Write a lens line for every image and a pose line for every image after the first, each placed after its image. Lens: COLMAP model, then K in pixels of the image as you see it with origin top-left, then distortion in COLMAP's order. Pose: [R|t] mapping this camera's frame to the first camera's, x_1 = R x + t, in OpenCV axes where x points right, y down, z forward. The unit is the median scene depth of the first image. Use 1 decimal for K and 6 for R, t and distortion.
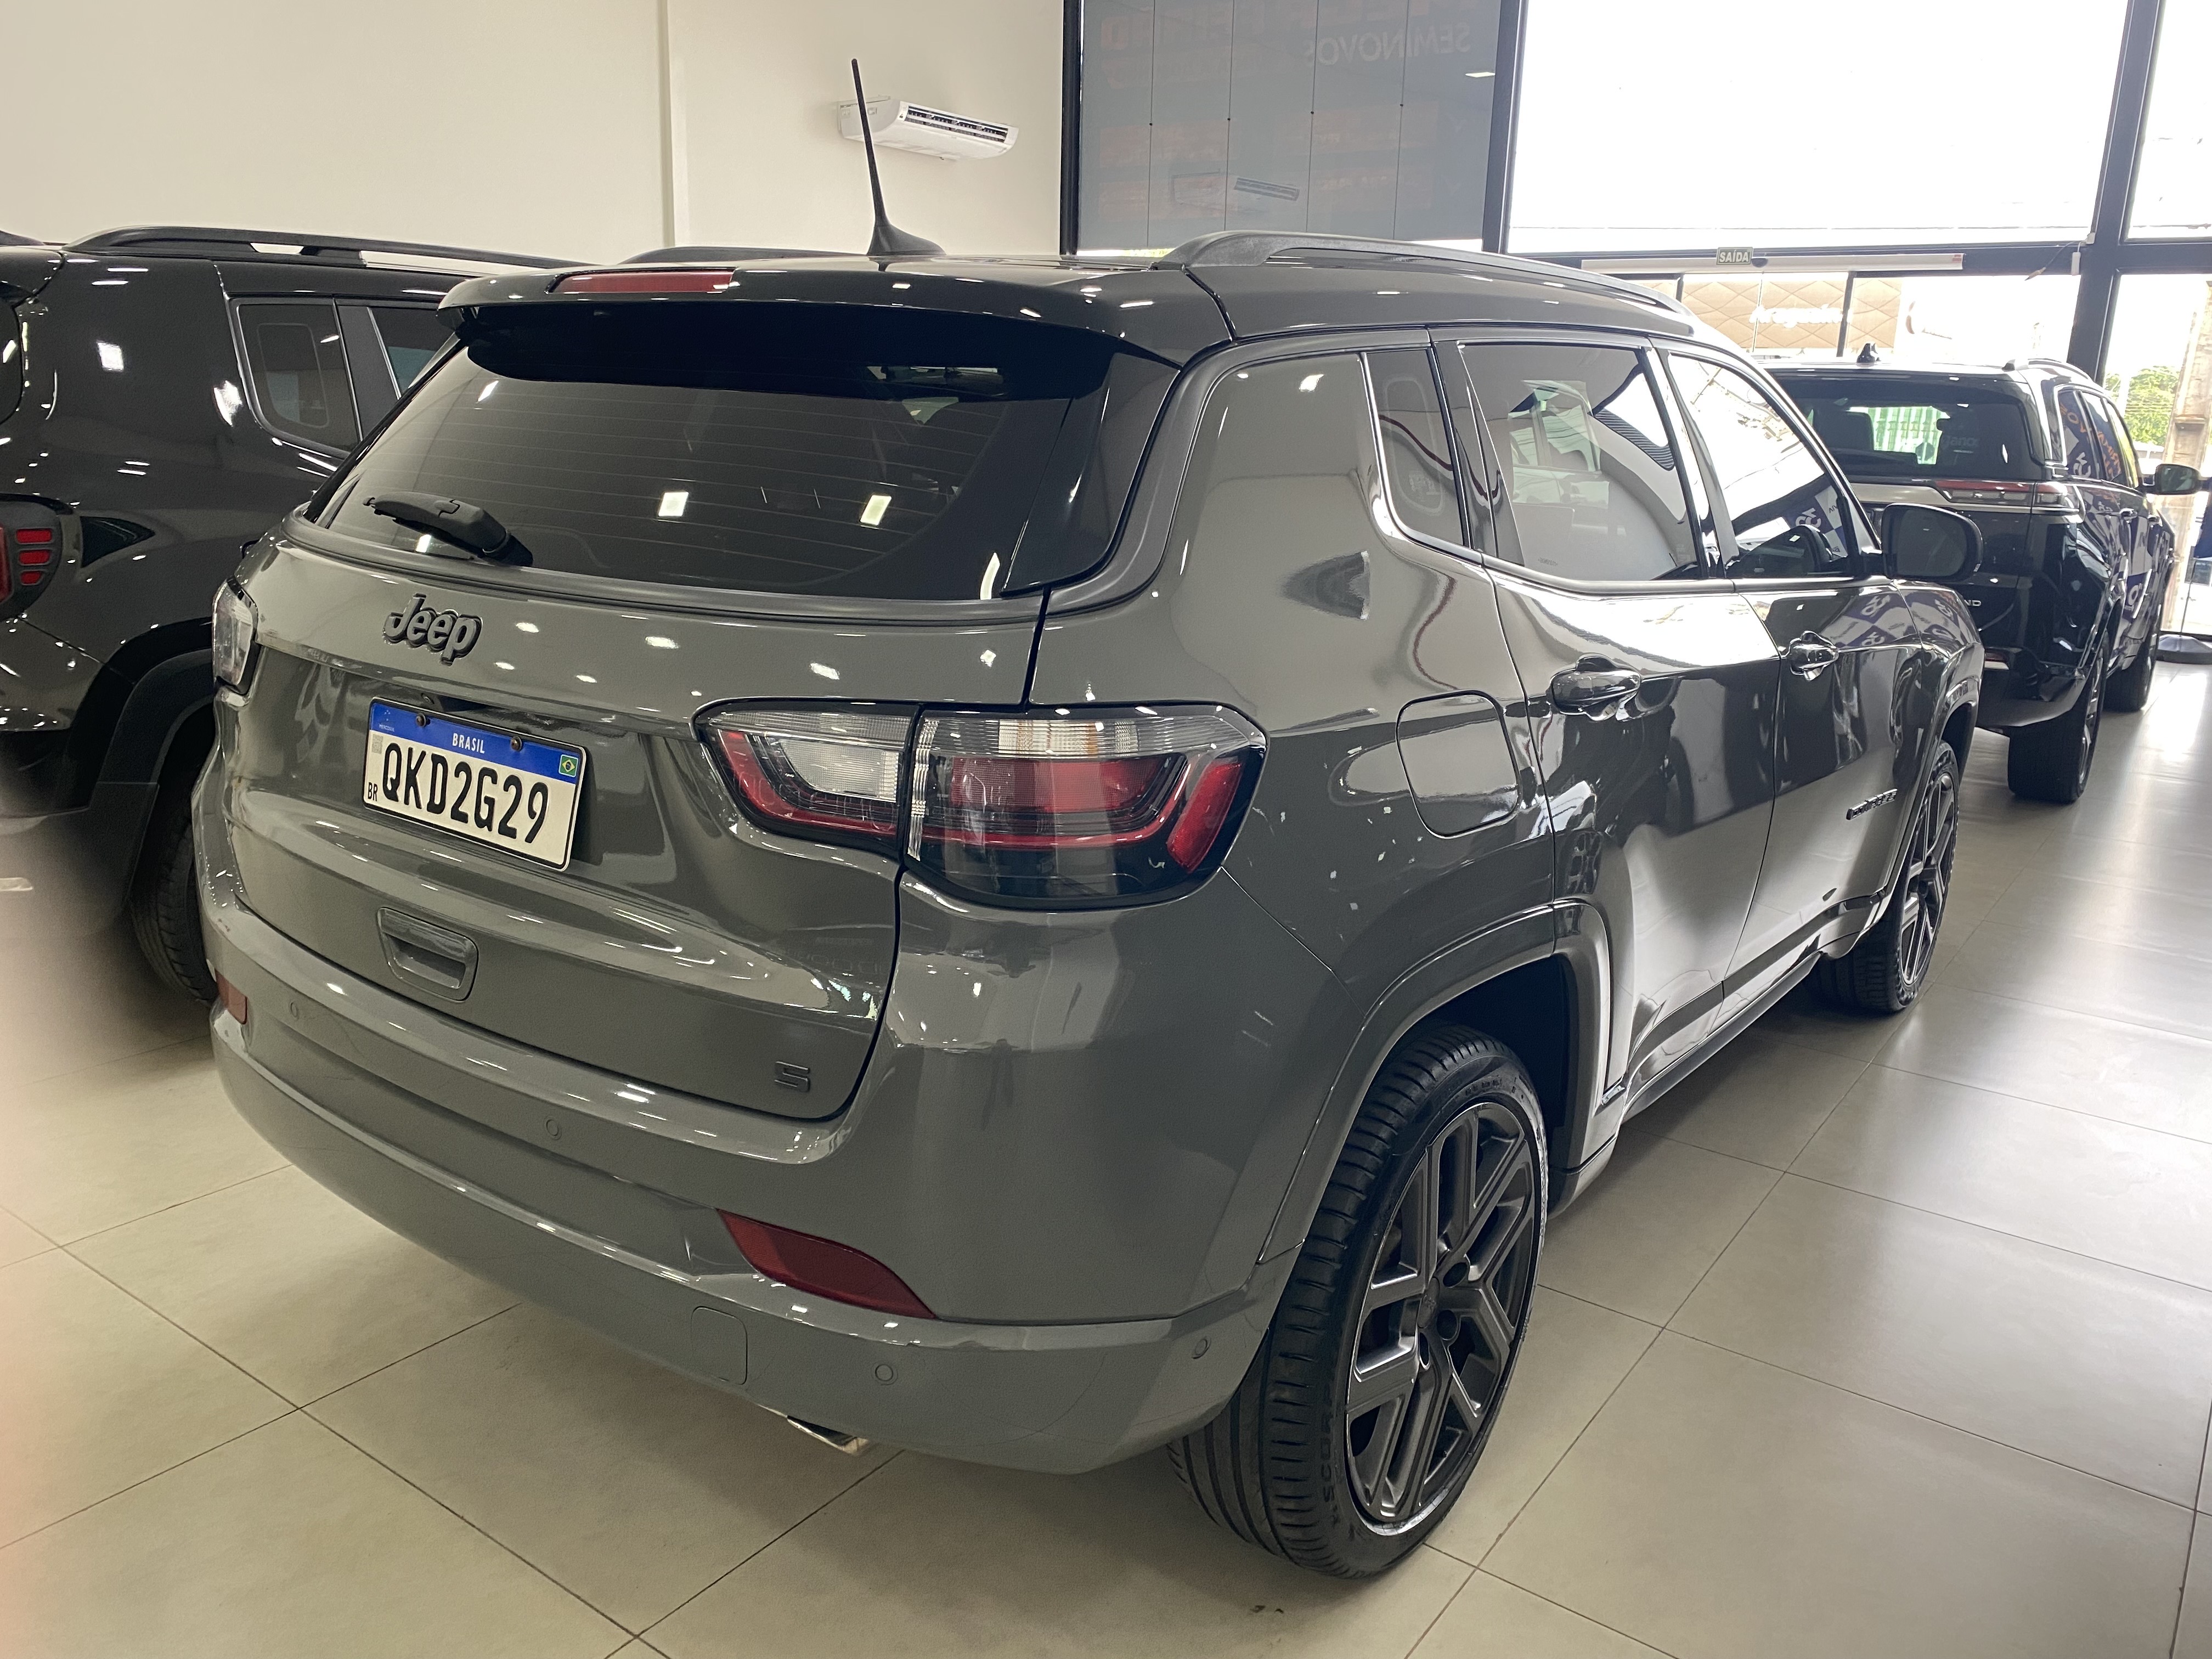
lens RADIAL K [[1681.0, 0, 1142.3], [0, 1681.0, 827.9], [0, 0, 1]] dist [0.038533, -0.003668]
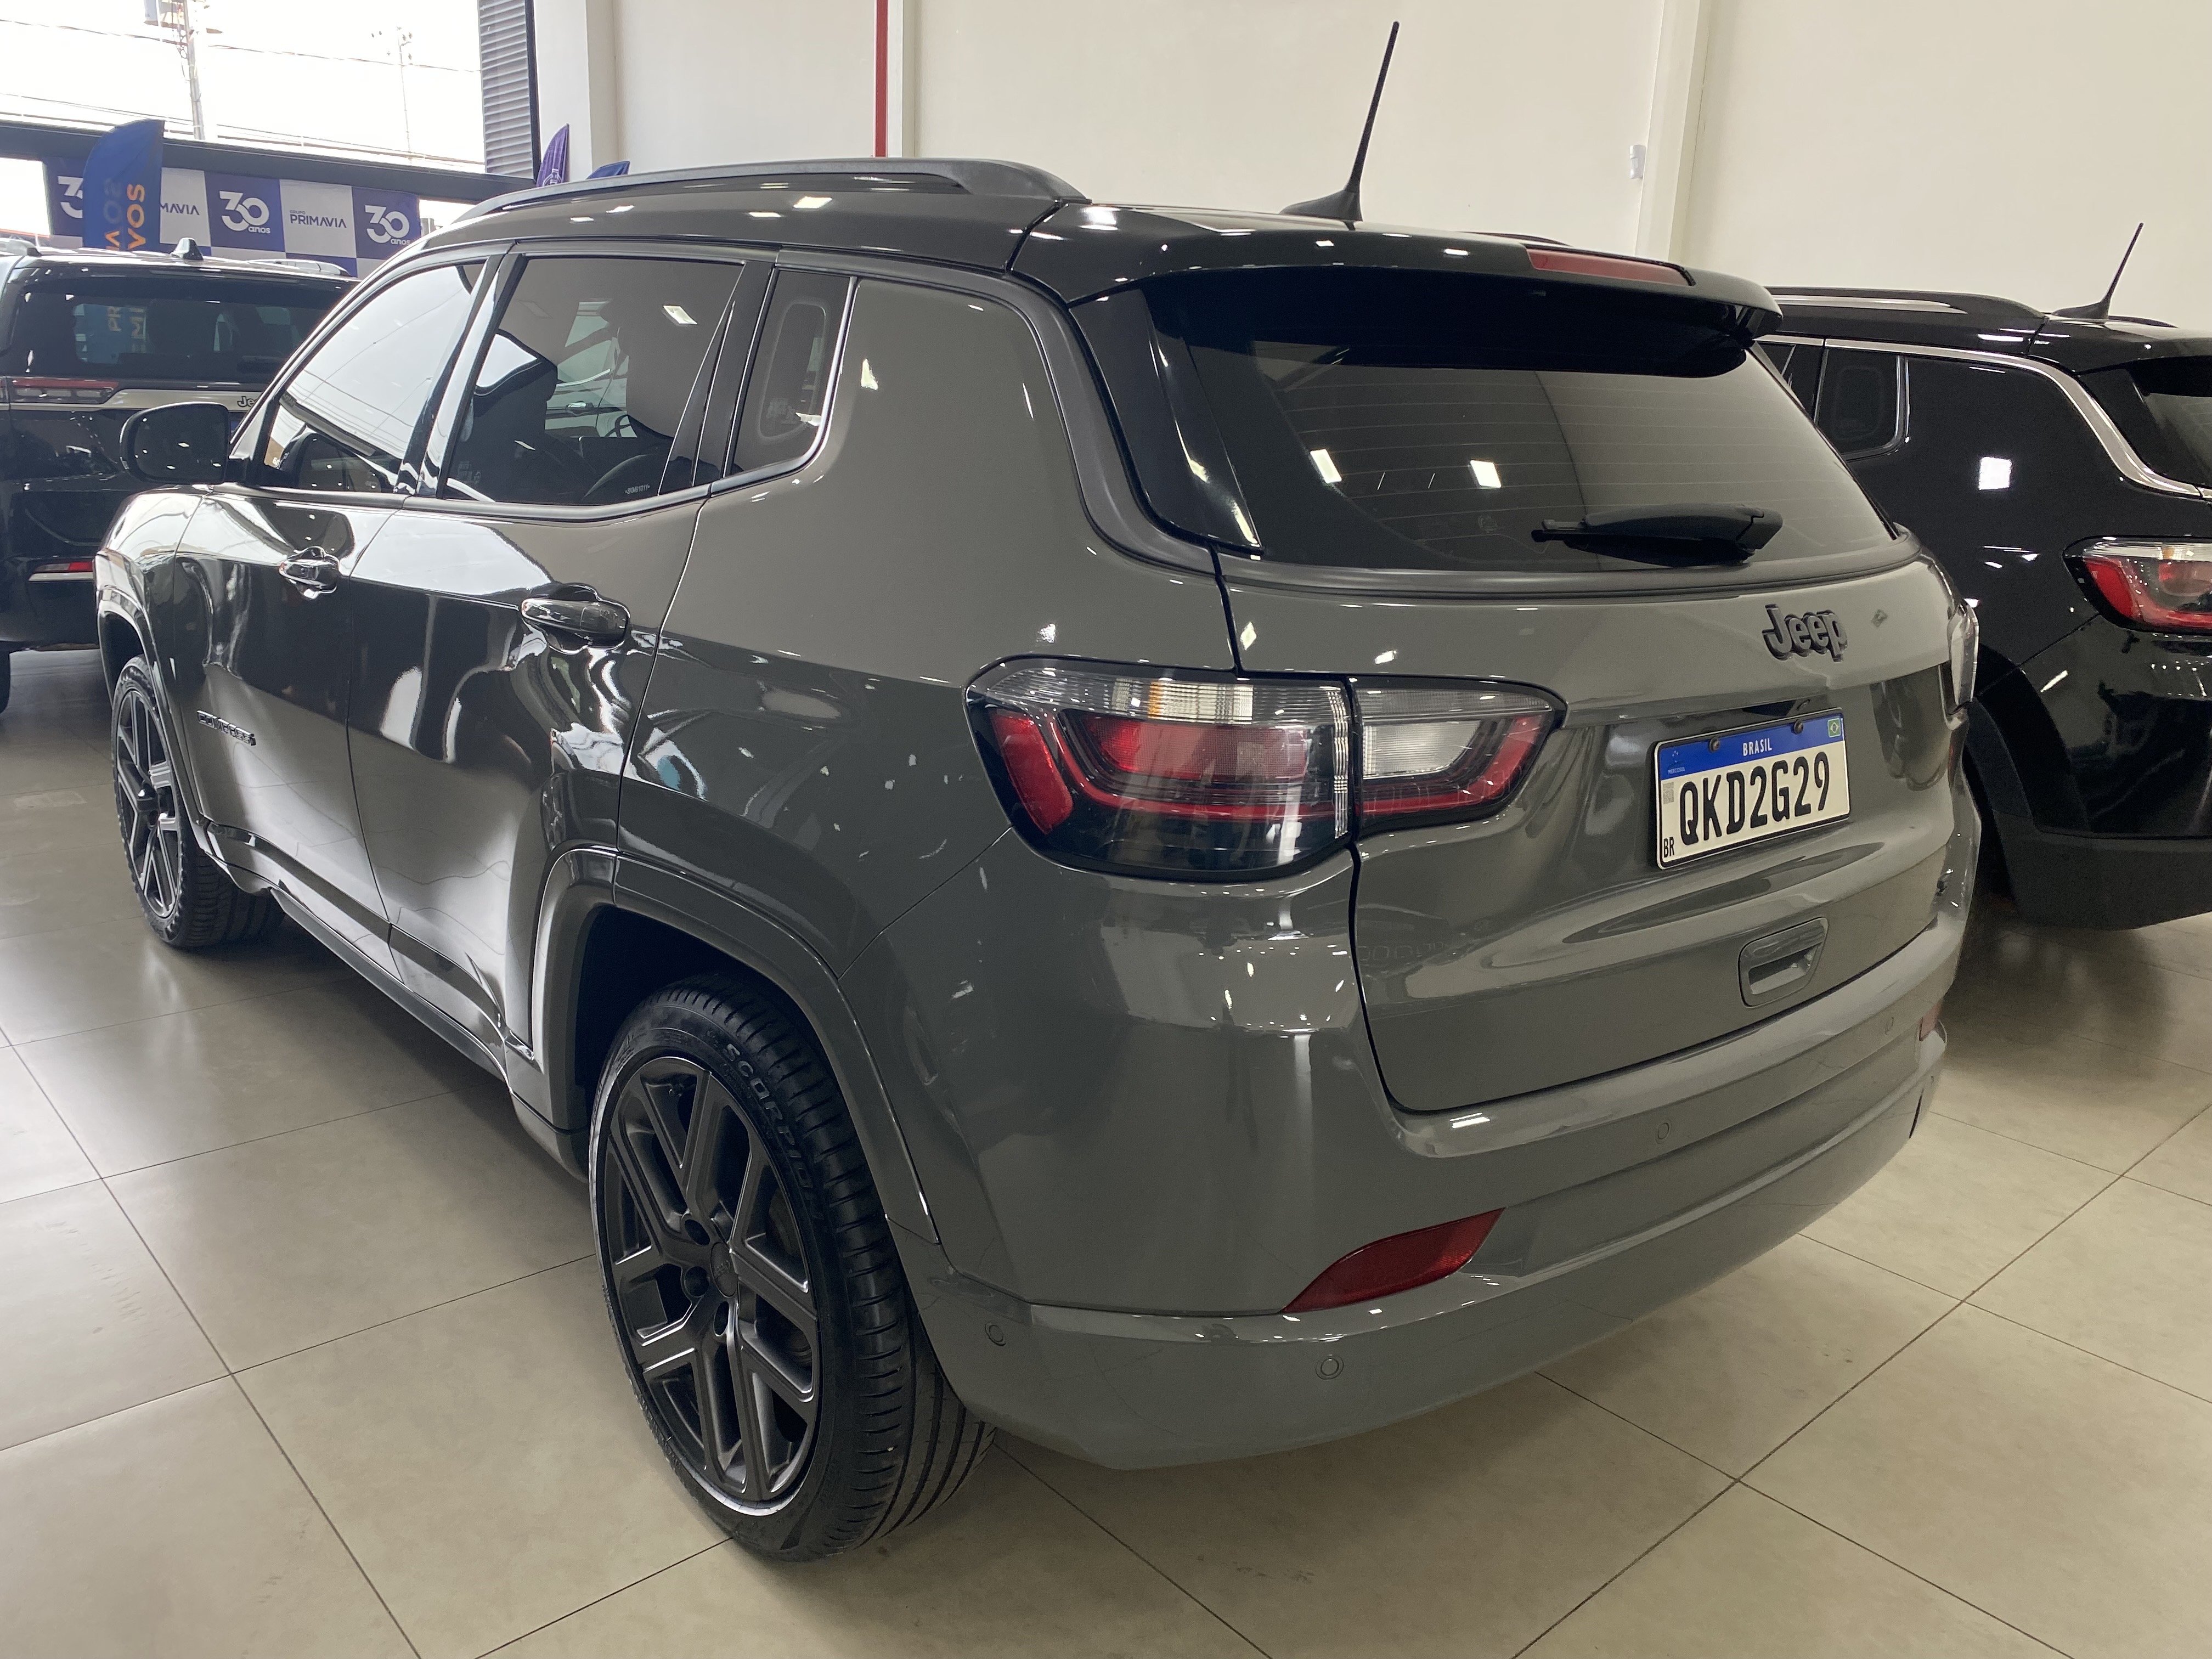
lens RADIAL K [[1711.6, 0, 1106.0], [0, 1711.6, 829.5], [0, 0, 1]] dist [0.006461, 0.002425]
pose [[0.218603, -0.277826, 0.935428, -1.443727], [0.214194, 0.948896, 0.231771, -0.320792], [-0.952016, 0.149697, 0.266940, 1.106951]]
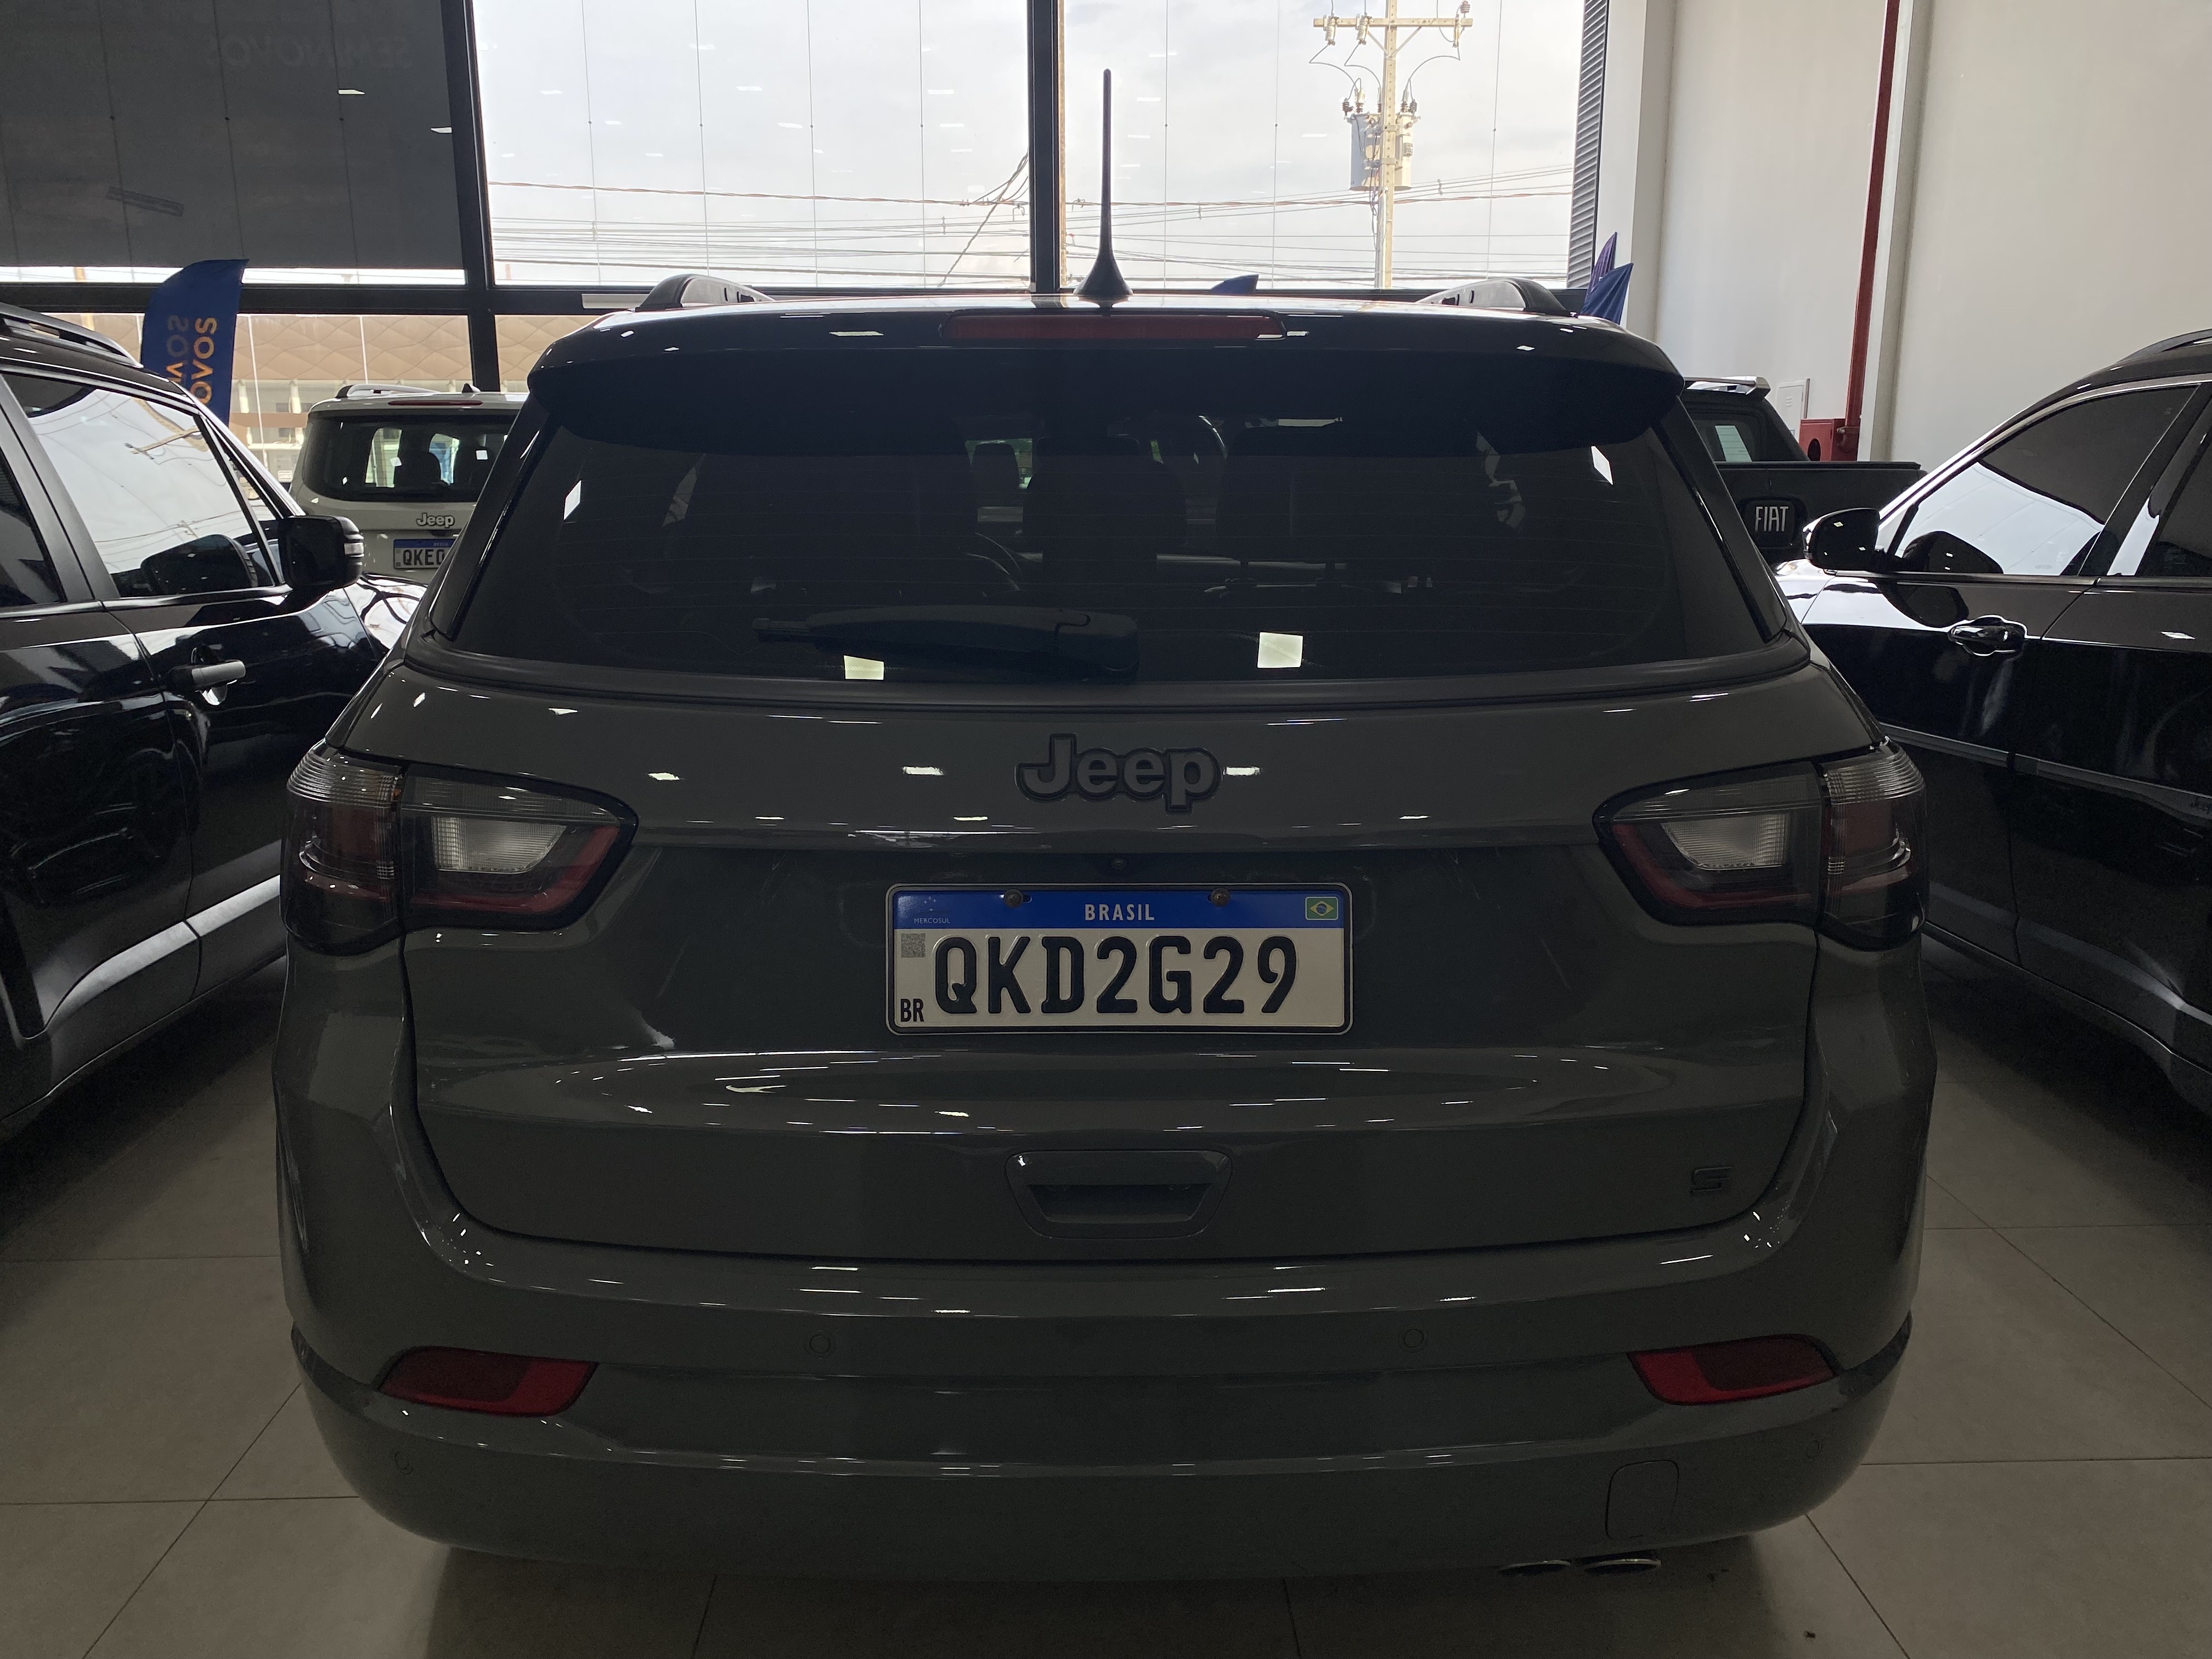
lens RADIAL K [[1681.0, 0, 1142.3], [0, 1681.0, 827.9], [0, 0, 1]] dist [0.038533, -0.003668]
pose [[0.793547, -0.168774, 0.584636, -0.844796], [0.180216, 0.982849, 0.039117, -0.118032], [-0.581211, 0.074319, 0.810352, 0.356611]]
